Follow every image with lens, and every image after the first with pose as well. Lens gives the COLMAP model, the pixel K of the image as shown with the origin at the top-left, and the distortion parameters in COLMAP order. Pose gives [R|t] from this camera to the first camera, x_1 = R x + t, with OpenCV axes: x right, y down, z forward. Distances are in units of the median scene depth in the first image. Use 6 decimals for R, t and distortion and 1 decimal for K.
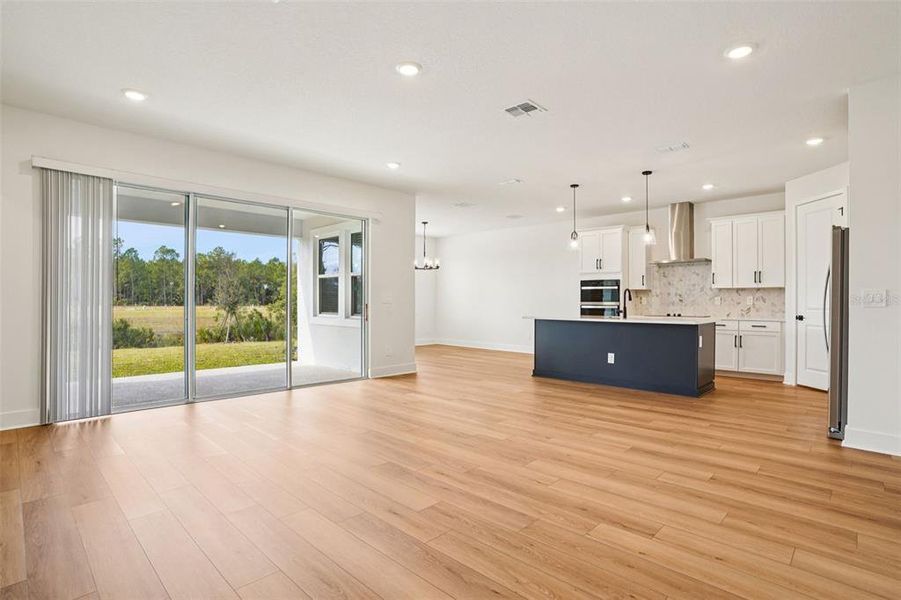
lens RADIAL K [[444.2, 0, 450.5], [0, 444.2, 300.0], [0, 0, 1]] dist [-0.049962, 0.012910]
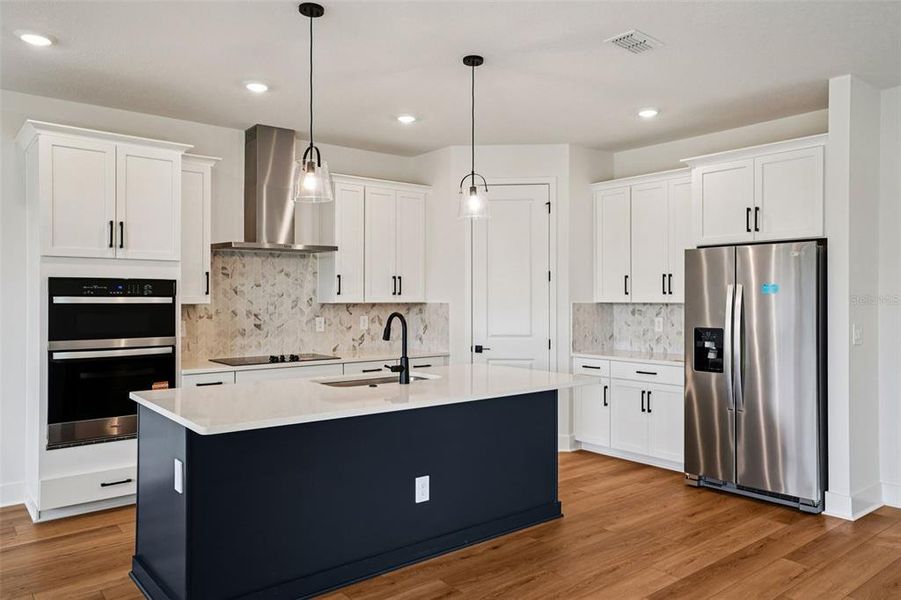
lens RADIAL K [[632.8, 0, 453.5], [0, 632.8, 299.2], [0, 0, 1]] dist [0.001269, 0.000039]
pose [[0.108210, -0.006083, 0.994109, -0.164625], [-0.003884, 0.999971, 0.006542, -0.036046], [-0.994121, -0.004569, 0.108183, 0.737002]]
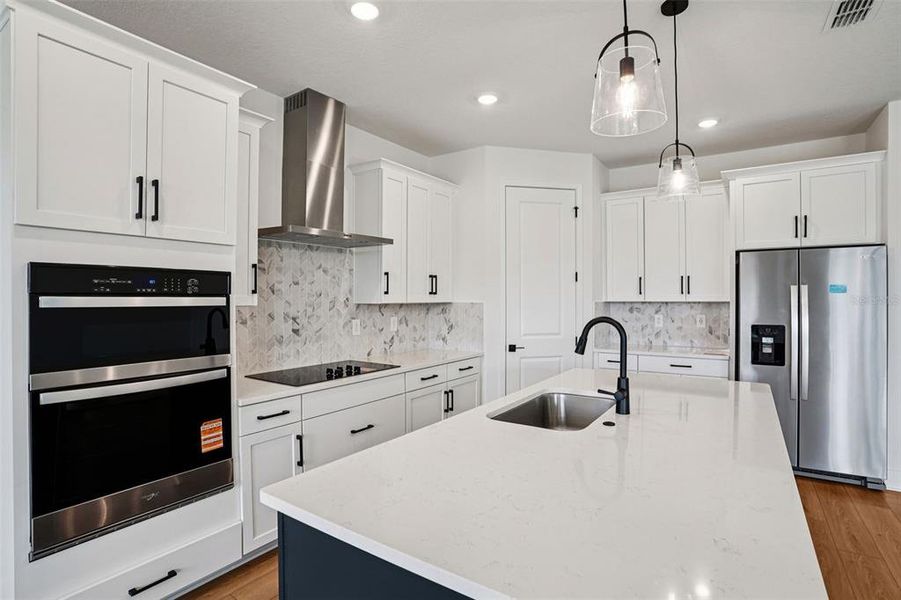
lens RADIAL K [[444.2, 0, 450.5], [0, 444.2, 300.0], [0, 0, 1]] dist [-0.049962, 0.012910]
pose [[-0.183038, -0.008377, 0.983070, 0.092605], [-0.002916, 0.999964, 0.007978, -0.033793], [-0.983101, -0.001406, -0.183056, 0.975722]]
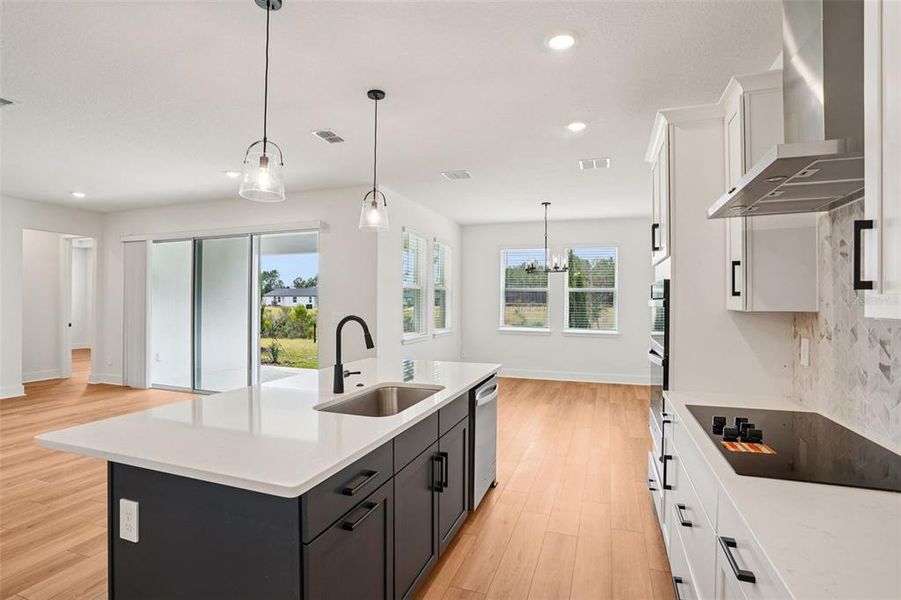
lens RADIAL K [[444.2, 0, 450.5], [0, 444.2, 300.0], [0, 0, 1]] dist [-0.049962, 0.012910]
pose [[0.424851, -0.002057, -0.905261, 0.648788], [-0.000445, 0.999997, -0.002481, -0.032083], [0.905263, 0.001456, 0.424849, 0.765610]]
